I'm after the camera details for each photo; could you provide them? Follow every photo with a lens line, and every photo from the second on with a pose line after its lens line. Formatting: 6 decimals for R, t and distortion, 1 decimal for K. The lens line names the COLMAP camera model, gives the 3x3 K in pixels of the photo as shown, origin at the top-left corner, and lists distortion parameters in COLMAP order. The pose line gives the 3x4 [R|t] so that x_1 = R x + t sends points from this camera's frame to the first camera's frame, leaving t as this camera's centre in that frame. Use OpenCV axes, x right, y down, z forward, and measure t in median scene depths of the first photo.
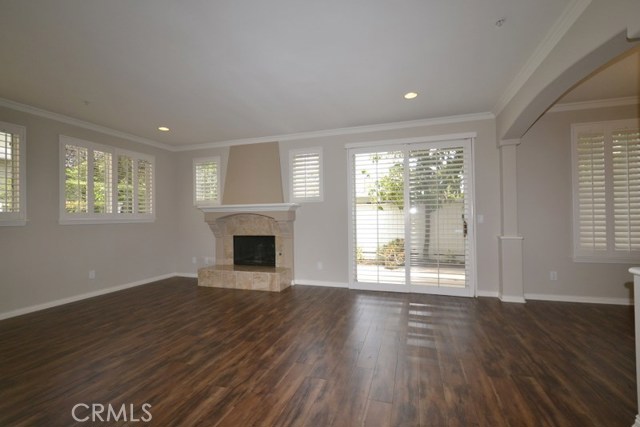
lens RADIAL K [[283.2, 0, 323.3], [0, 283.2, 215.1], [0, 0, 1]] dist [-0.000560, -0.000836]
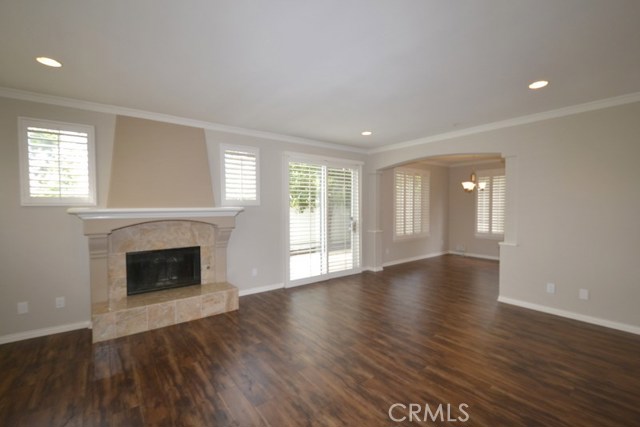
lens RADIAL K [[283.2, 0, 323.3], [0, 283.2, 215.1], [0, 0, 1]] dist [-0.000560, -0.000836]
pose [[0.566037, -0.015506, 0.824234, -0.775302], [-0.009363, 0.999638, 0.025236, -0.047567], [-0.824327, -0.022001, 0.565687, 0.317743]]
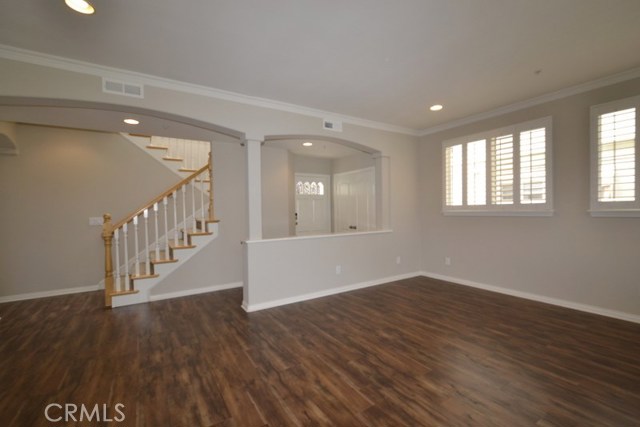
lens RADIAL K [[283.2, 0, 323.3], [0, 283.2, 215.1], [0, 0, 1]] dist [-0.000560, -0.000836]
pose [[-0.634296, 0.039863, -0.772062, 0.190100], [0.030634, 0.999181, 0.026422, -0.014631], [0.772483, -0.006892, -0.634998, 0.863064]]
